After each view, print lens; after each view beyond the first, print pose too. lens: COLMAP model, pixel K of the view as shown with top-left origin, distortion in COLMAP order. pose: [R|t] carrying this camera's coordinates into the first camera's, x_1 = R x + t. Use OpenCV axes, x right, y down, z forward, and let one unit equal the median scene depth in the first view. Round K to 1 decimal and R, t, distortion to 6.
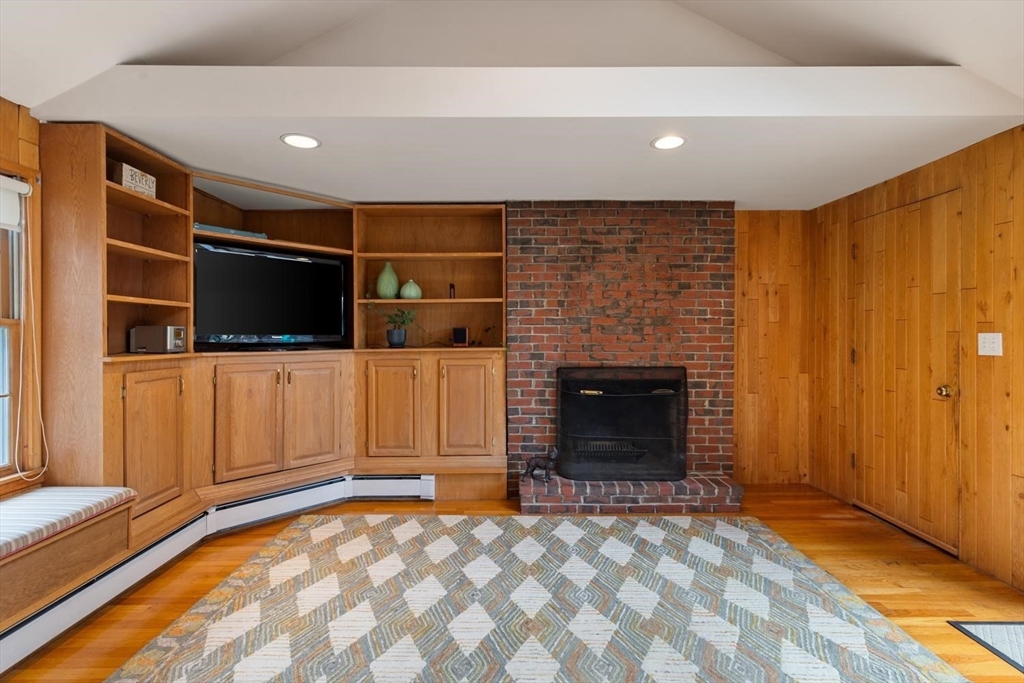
lens RADIAL K [[457.7, 0, 511.5], [0, 457.7, 334.2], [0, 0, 1]] dist [0.003374, -0.000133]
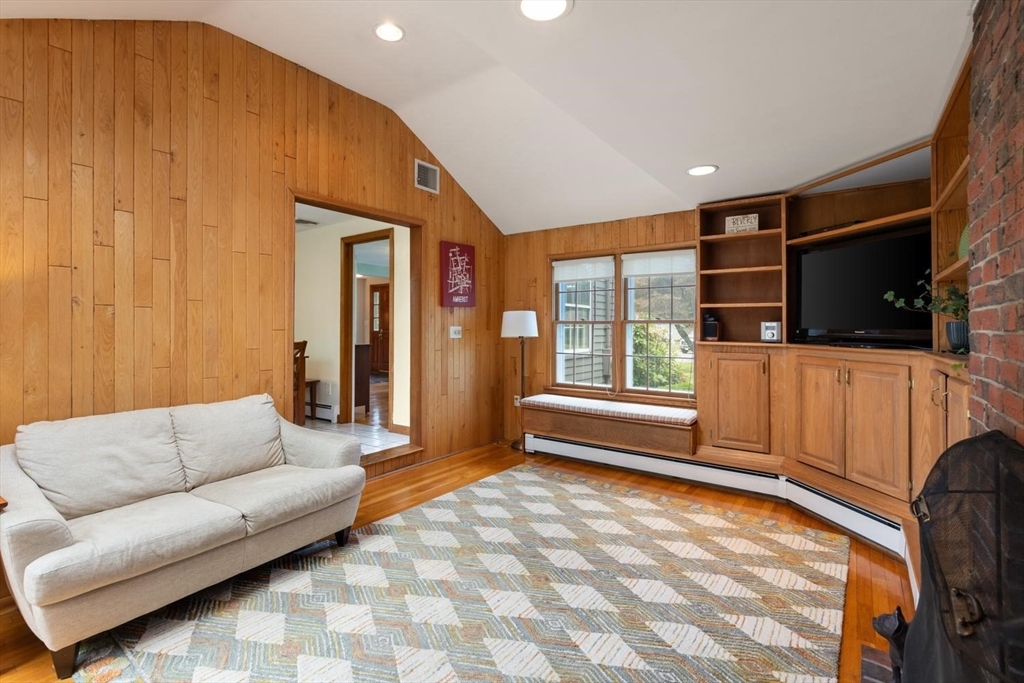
lens RADIAL K [[478.6, 0, 507.7], [0, 478.6, 324.7], [0, 0, 1]] dist [0.001085, -0.000010]
pose [[-0.593698, -0.003643, -0.804680, 0.596228], [-0.004608, 0.999989, -0.001128, -0.003483], [0.804675, 0.003039, -0.593708, 0.918781]]
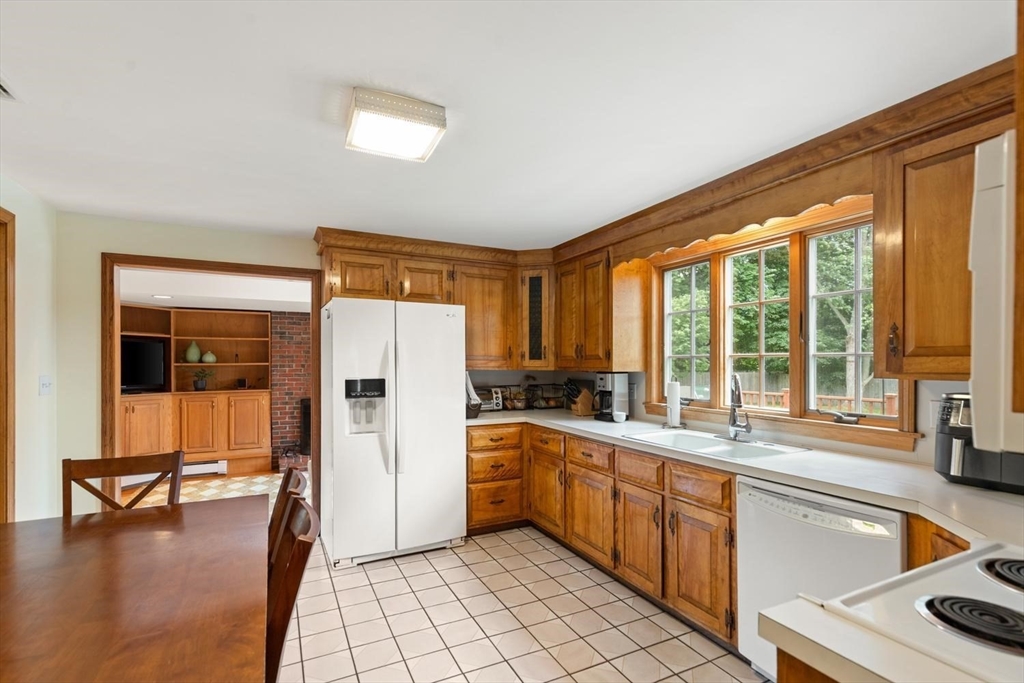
lens RADIAL K [[466.1, 0, 515.5], [0, 466.1, 366.0], [0, 0, 1]] dist [0.000515, -0.000028]
pose [[0.892962, -0.000976, 0.450132, 0.023123], [0.002209, 0.999995, -0.002214, -0.060125], [-0.450127, 0.002972, 0.892959, -1.154881]]
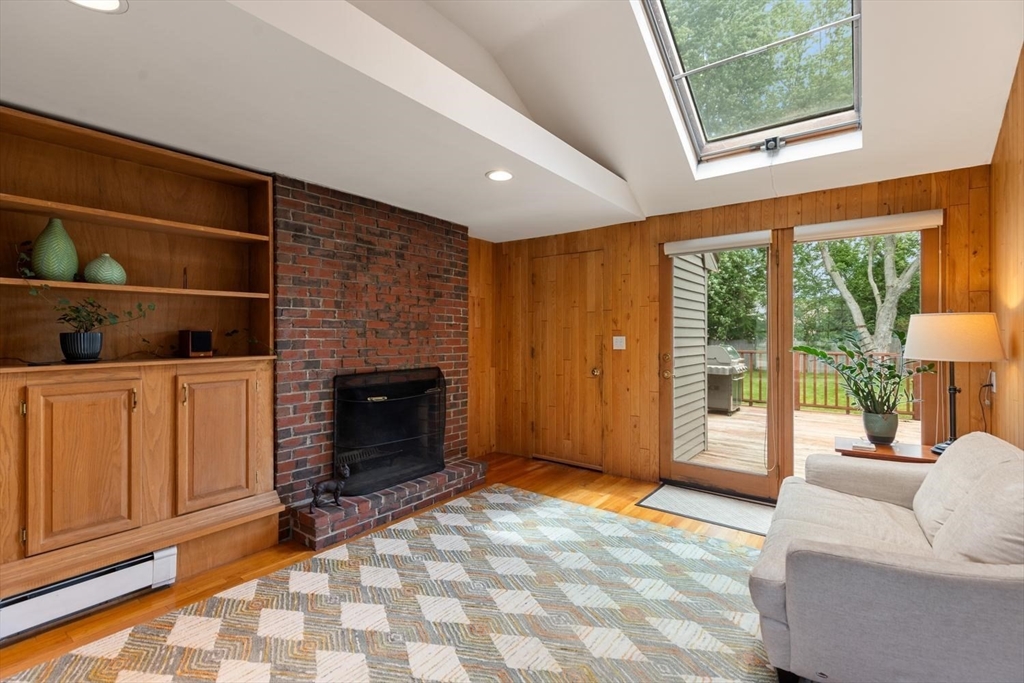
lens RADIAL K [[457.7, 0, 511.5], [0, 457.7, 334.2], [0, 0, 1]] dist [0.003374, -0.000133]
pose [[0.611640, 0.001212, 0.791135, -0.396051], [0.003427, 0.999985, -0.004181, -0.003626], [-0.791129, 0.005269, 0.611627, 0.179365]]
